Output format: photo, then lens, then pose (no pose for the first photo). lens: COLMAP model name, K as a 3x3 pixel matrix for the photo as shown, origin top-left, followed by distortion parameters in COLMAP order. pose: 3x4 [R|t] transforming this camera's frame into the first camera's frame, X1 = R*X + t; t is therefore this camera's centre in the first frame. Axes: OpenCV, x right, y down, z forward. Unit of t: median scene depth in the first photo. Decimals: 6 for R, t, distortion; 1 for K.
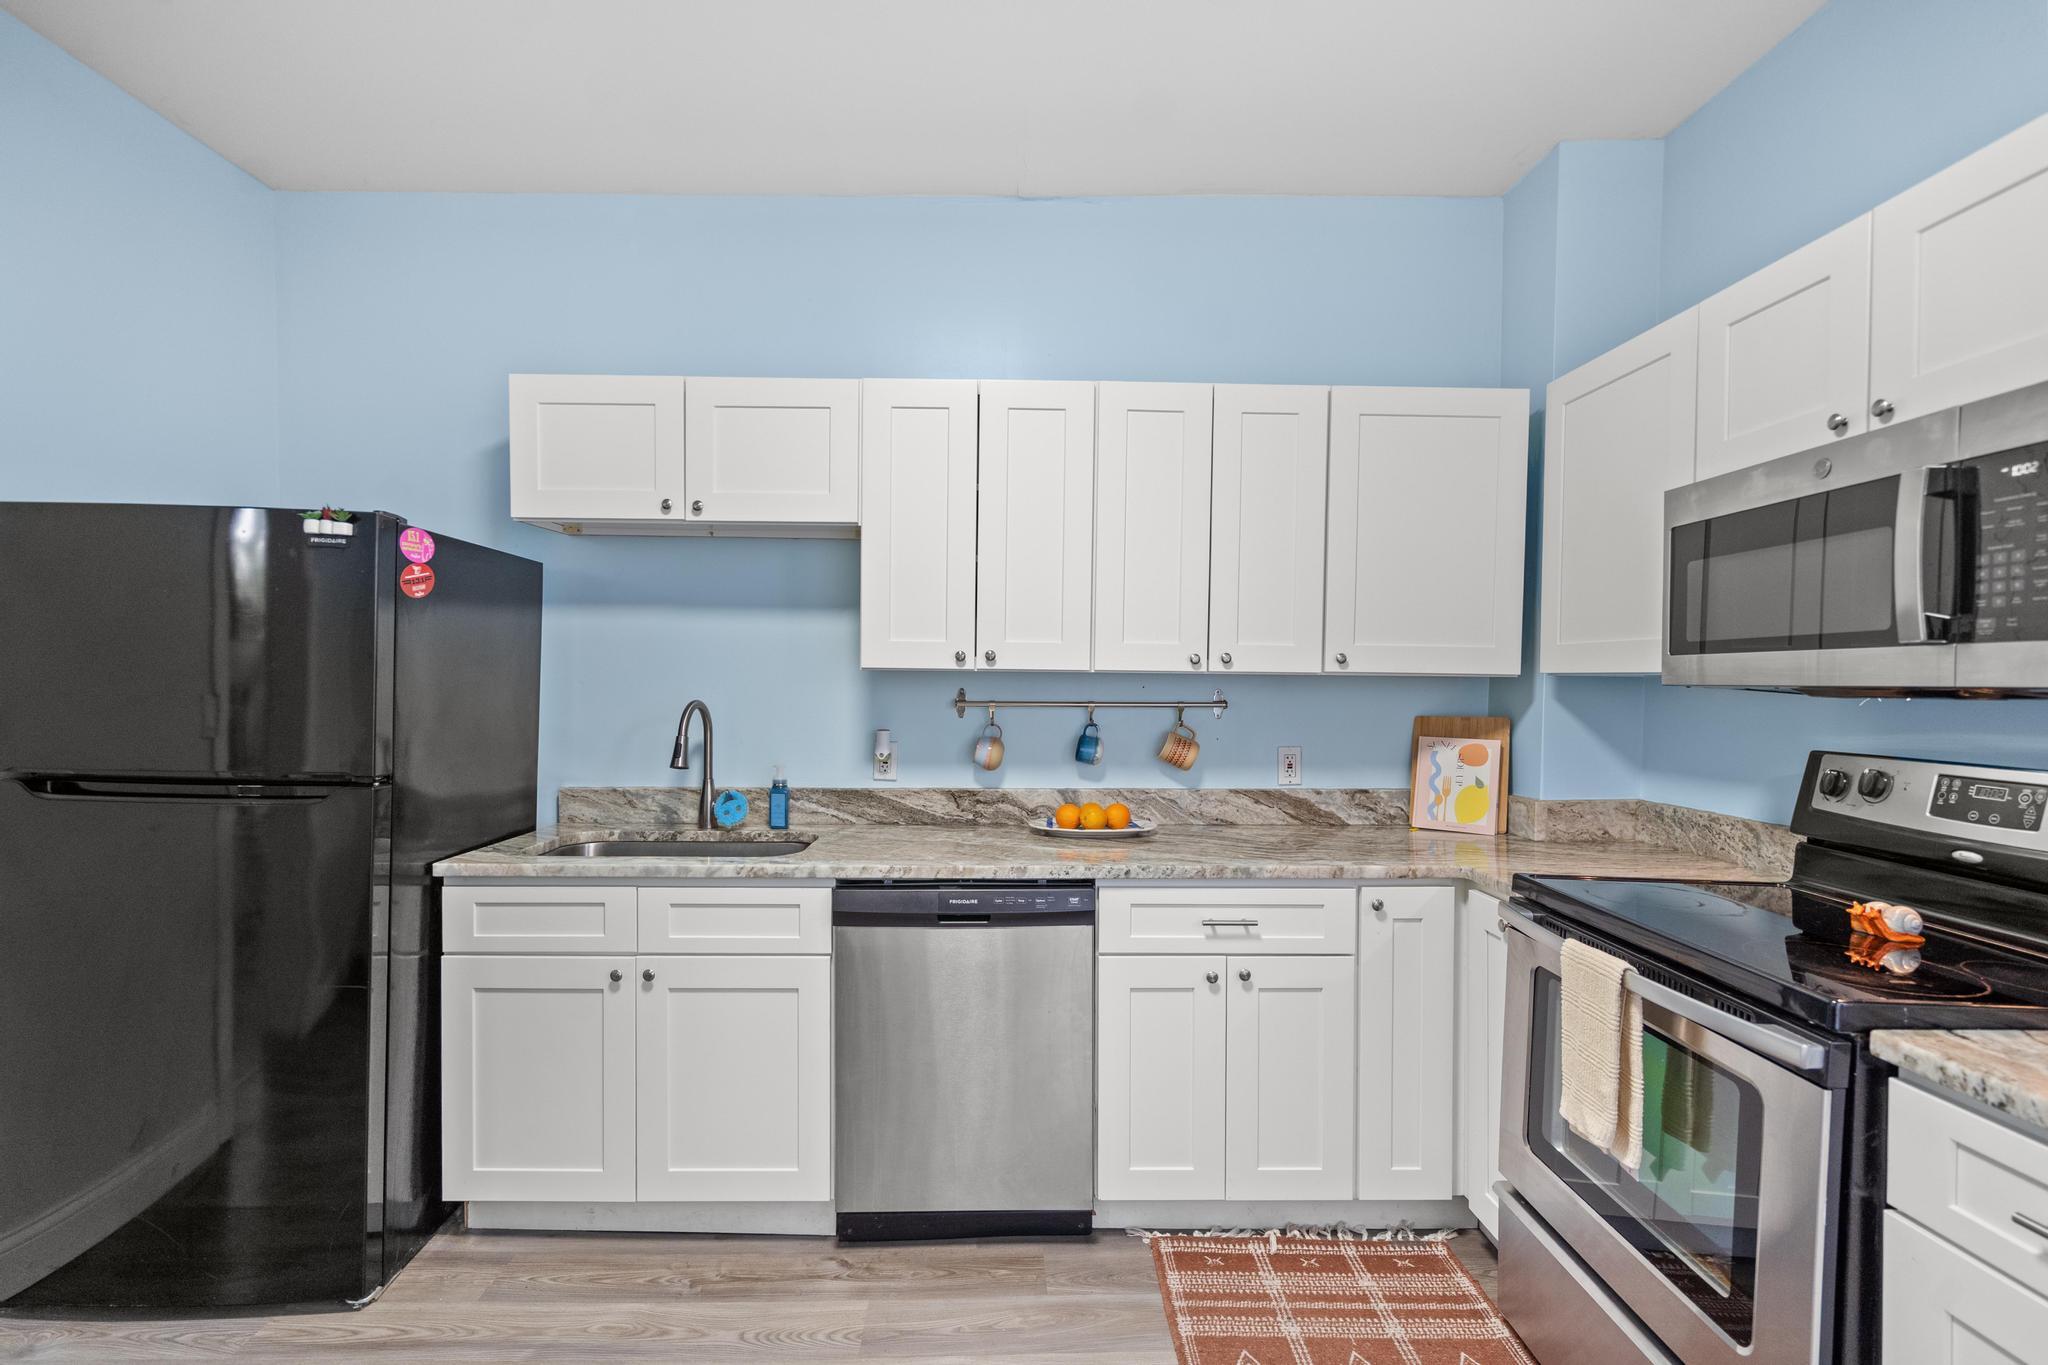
lens RADIAL K [[944.5, 0, 1020.1], [0, 944.5, 686.5], [0, 0, 1]] dist [-0.007125, 0.001378]
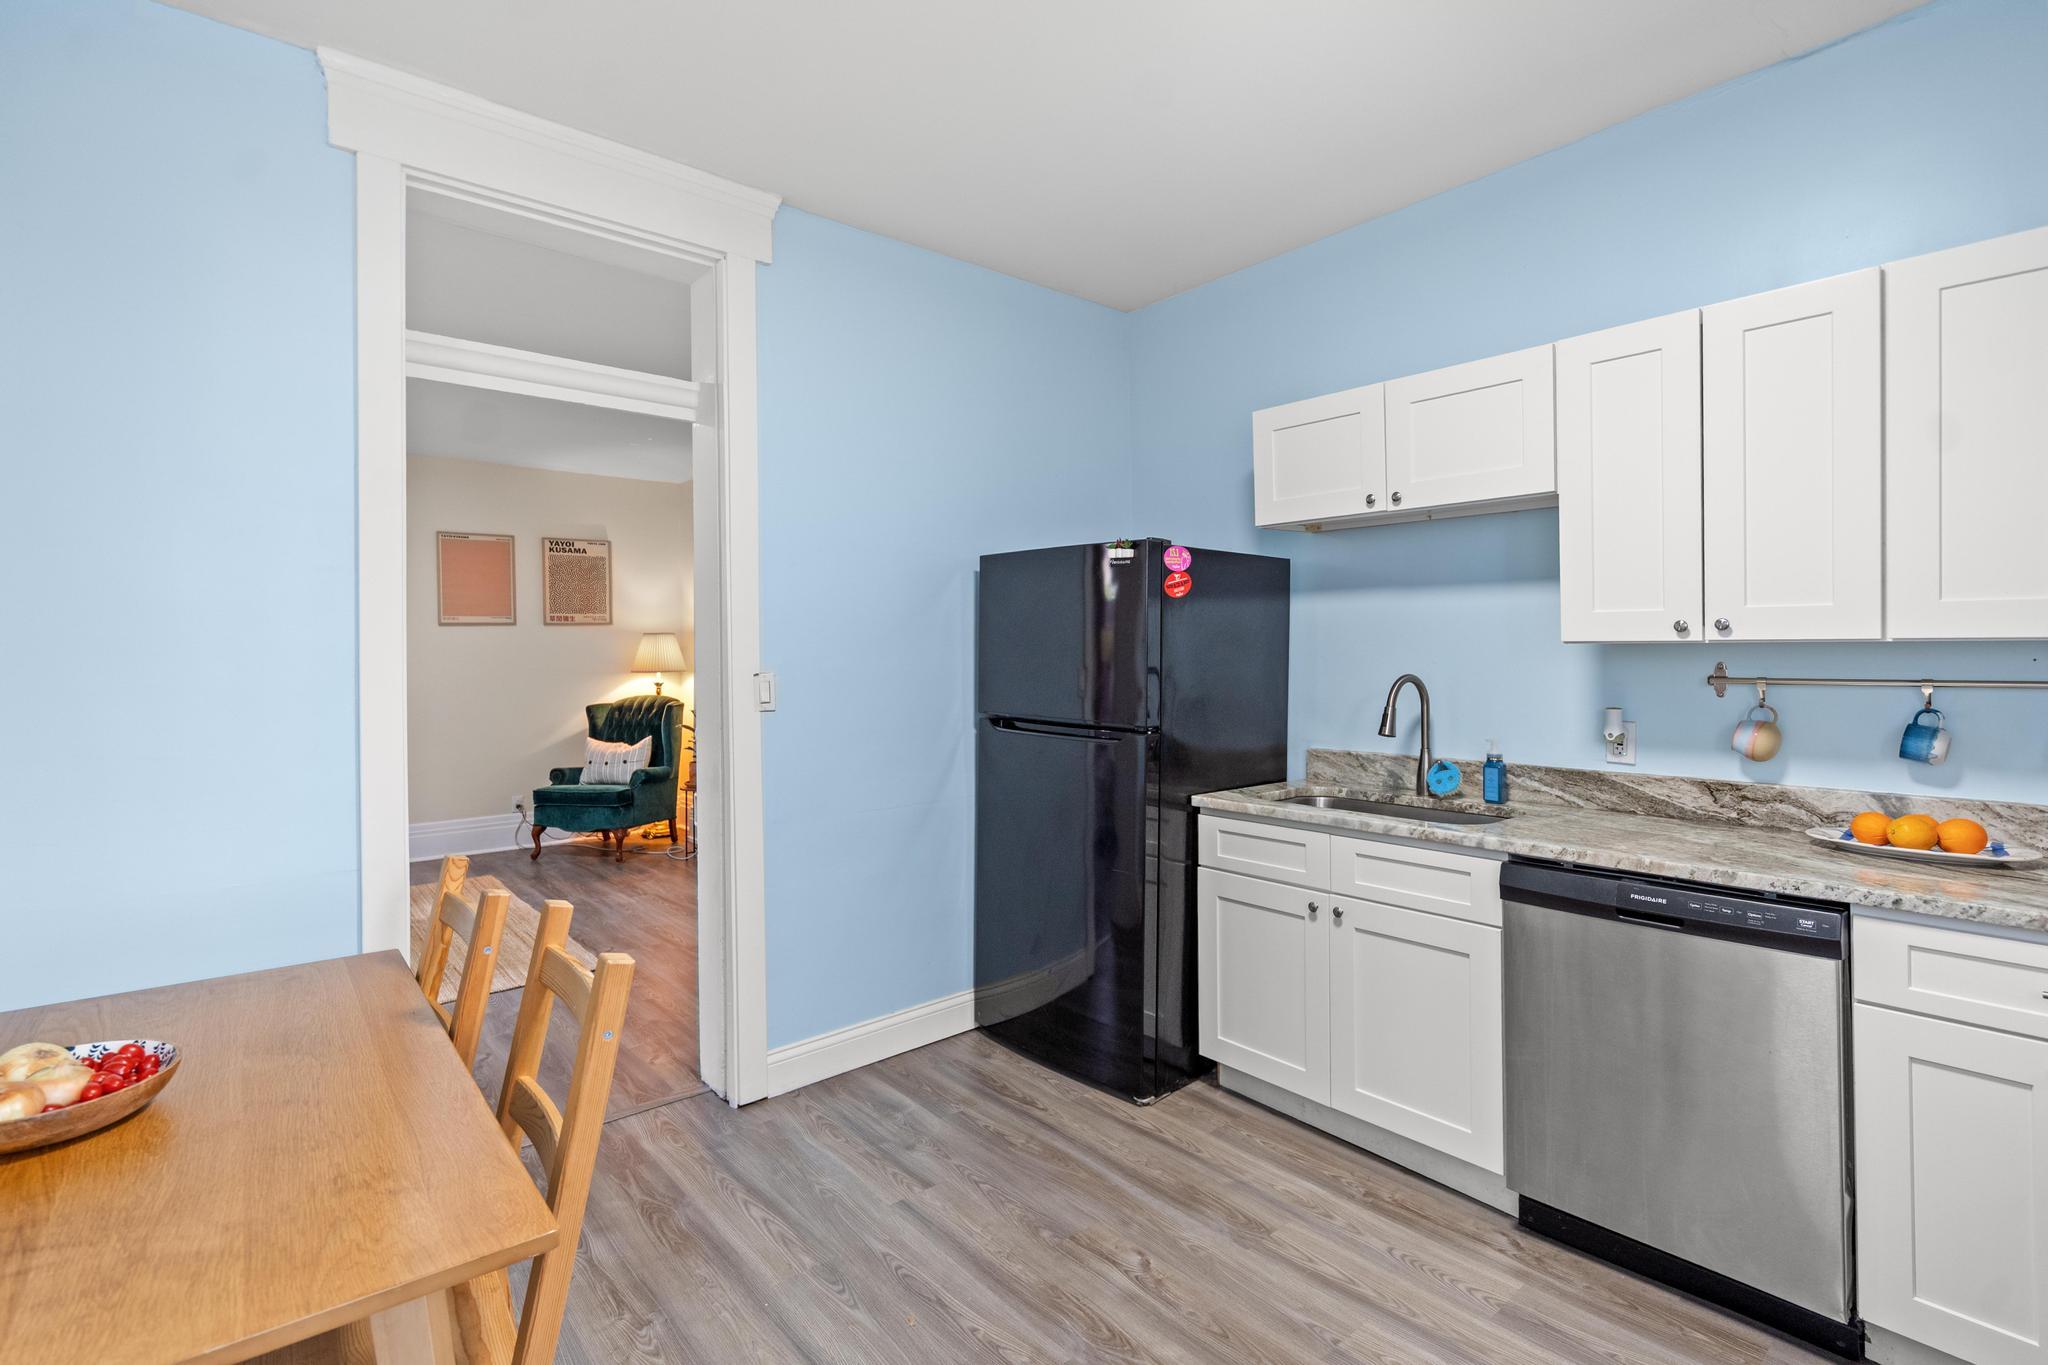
lens RADIAL K [[944.5, 0, 1003.3], [0, 944.5, 648.2], [0, 0, 1]] dist [-0.007125, 0.001378]
pose [[0.624925, -0.016220, -0.780517, 0.255181], [0.003235, 0.999829, -0.018187, 0.002932], [0.780678, 0.008840, 0.624870, -0.043100]]
